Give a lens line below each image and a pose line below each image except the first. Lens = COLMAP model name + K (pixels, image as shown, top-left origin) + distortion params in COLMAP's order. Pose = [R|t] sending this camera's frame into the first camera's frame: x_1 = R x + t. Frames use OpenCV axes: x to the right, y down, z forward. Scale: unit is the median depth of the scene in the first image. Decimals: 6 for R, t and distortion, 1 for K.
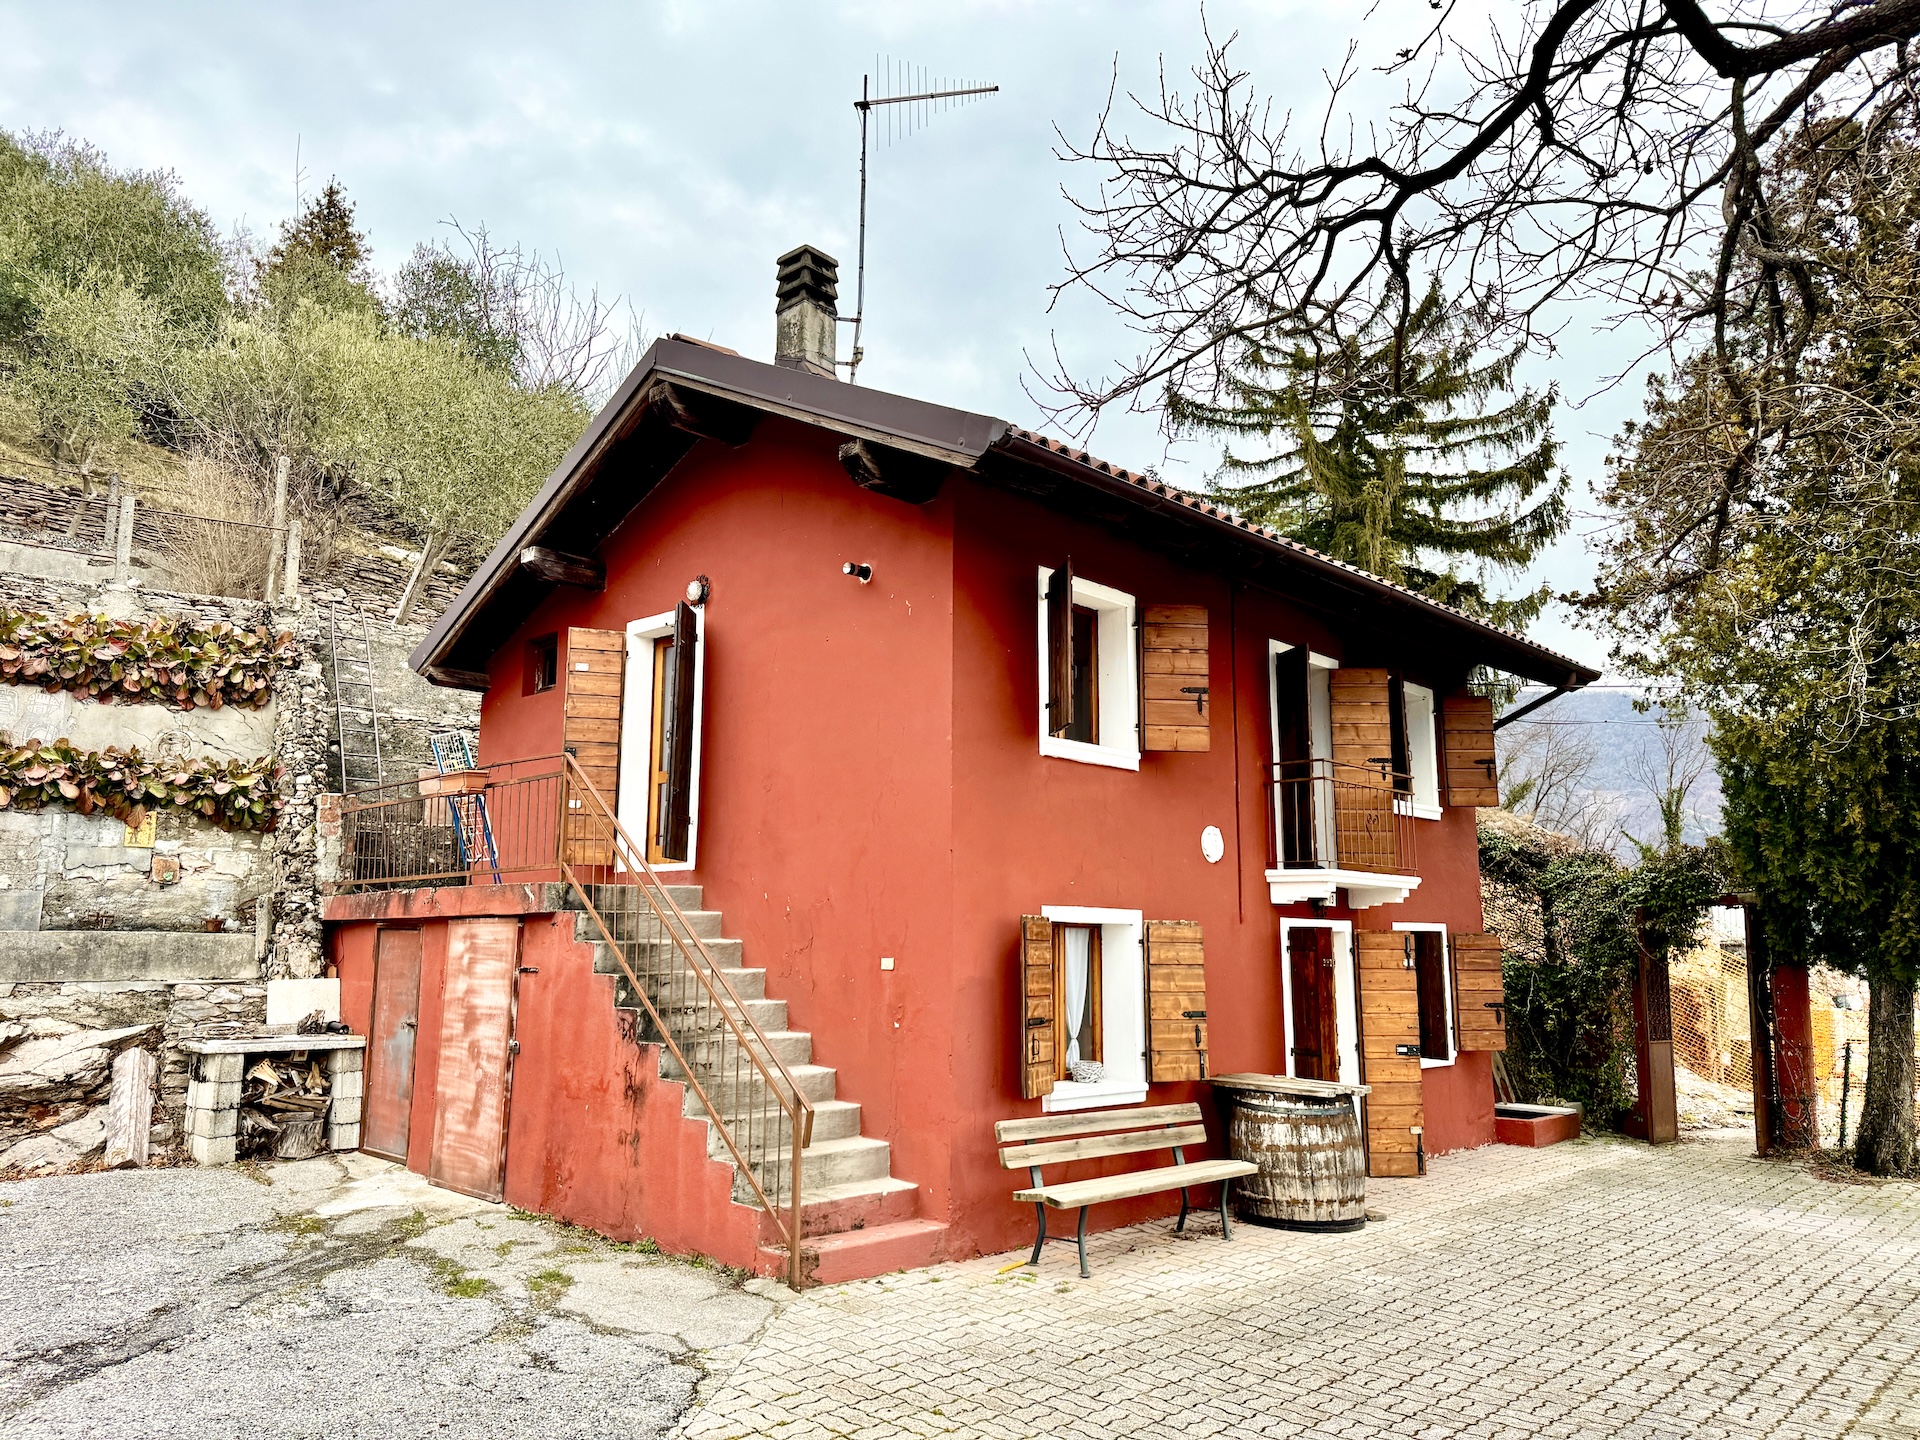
lens RADIAL K [[1334.6, 0, 1032.3], [0, 1334.6, 721.6], [0, 0, 1]] dist [0.062665, -0.069830]
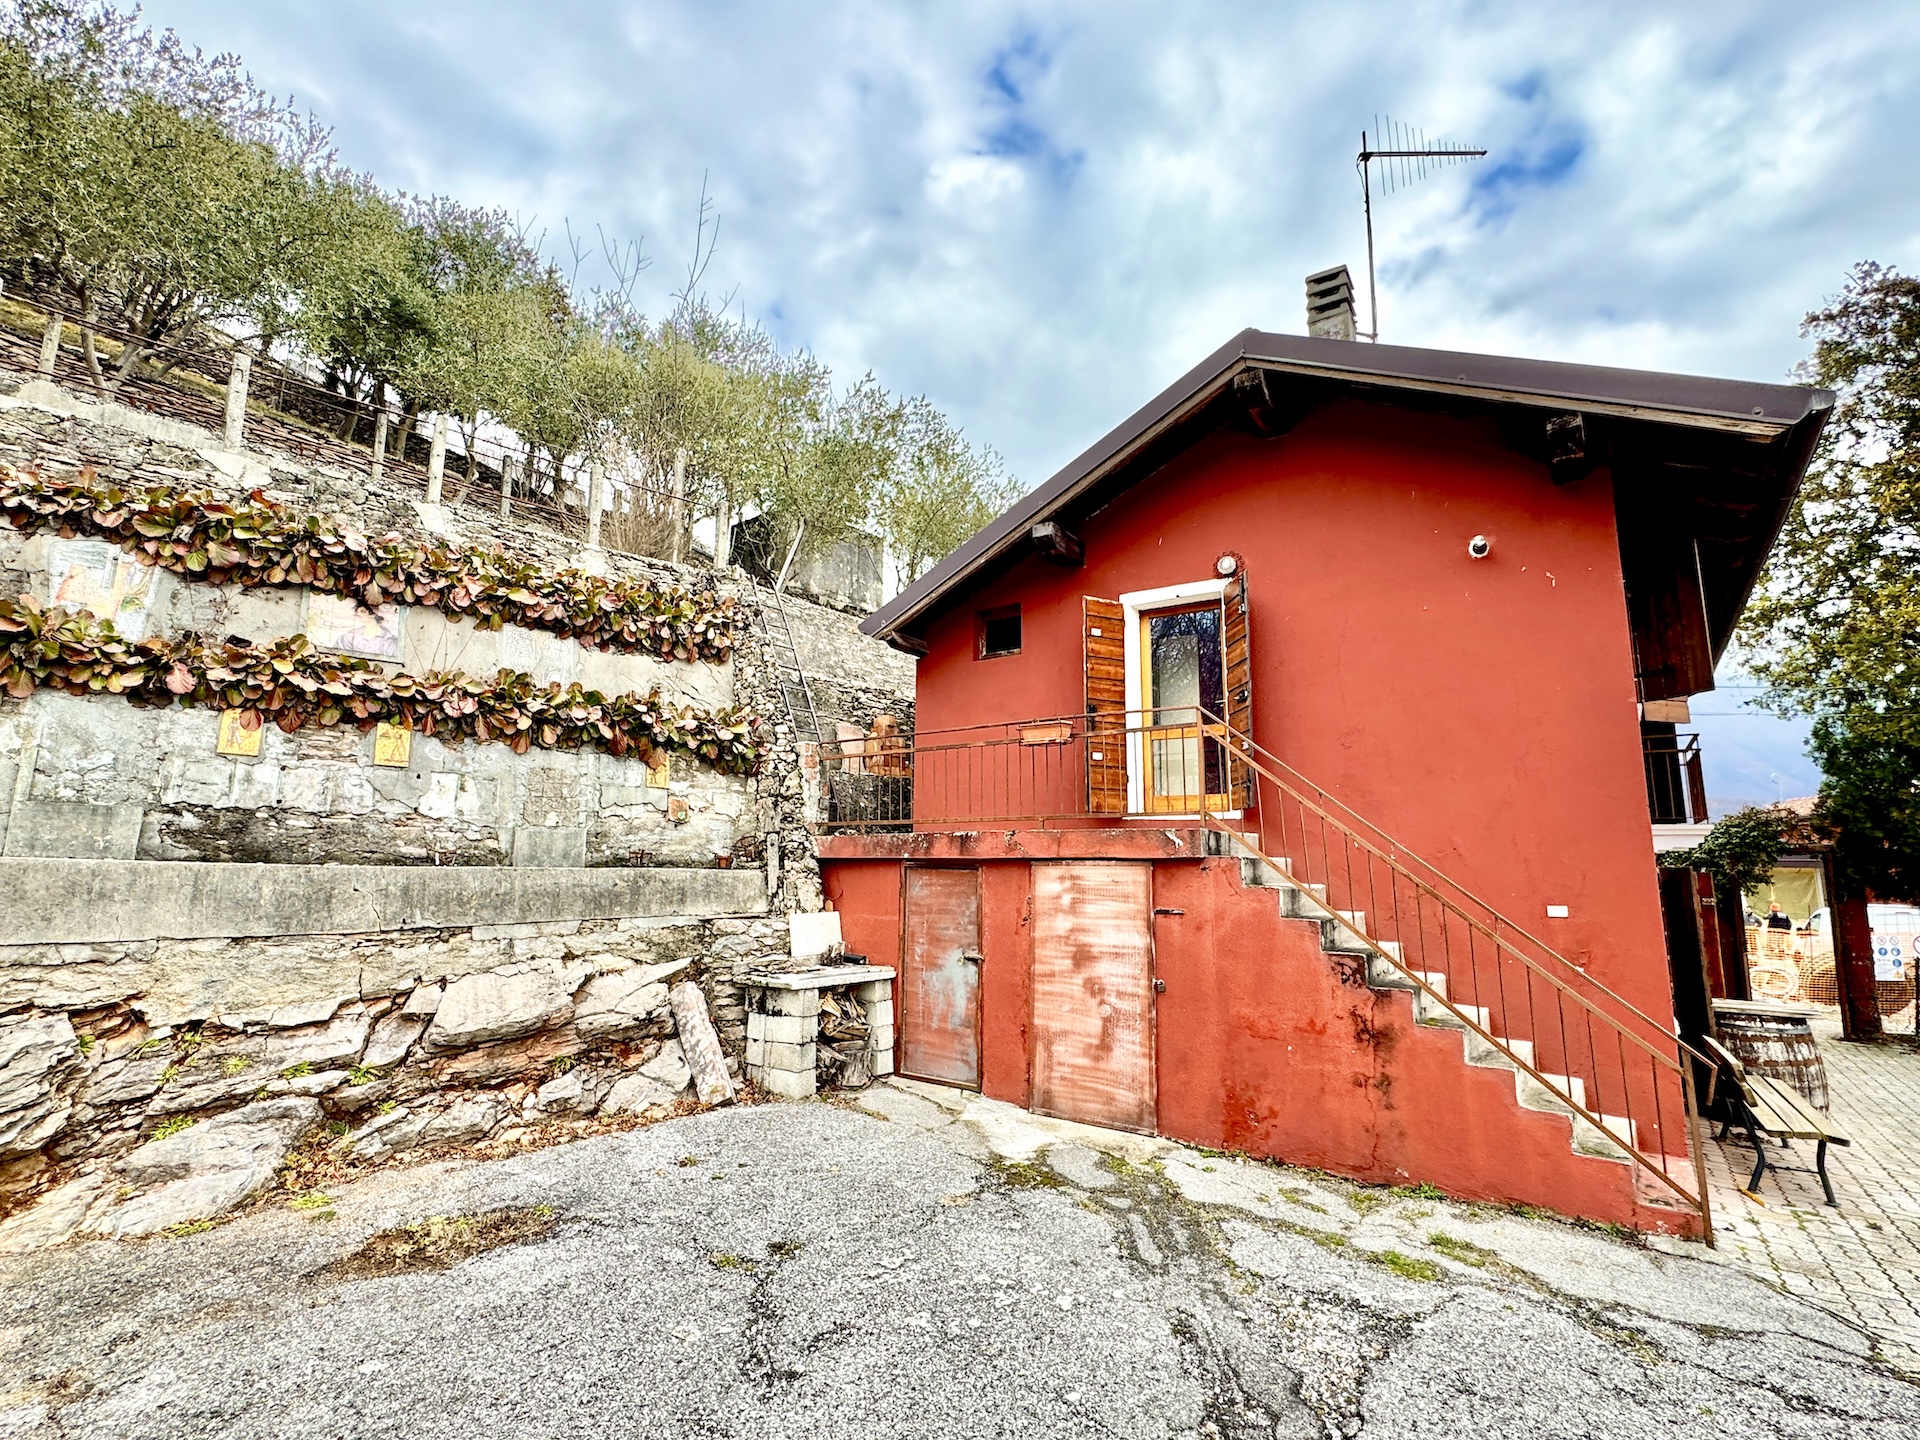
lens RADIAL K [[894.0, 0, 960.8], [0, 894.0, 714.2], [0, 0, 1]] dist [-0.002481, -0.001839]
pose [[0.989275, 0.030263, 0.142898, -0.546438], [-0.029657, 0.999540, -0.006364, 0.034246], [-0.143025, 0.002058, 0.989717, 0.286700]]
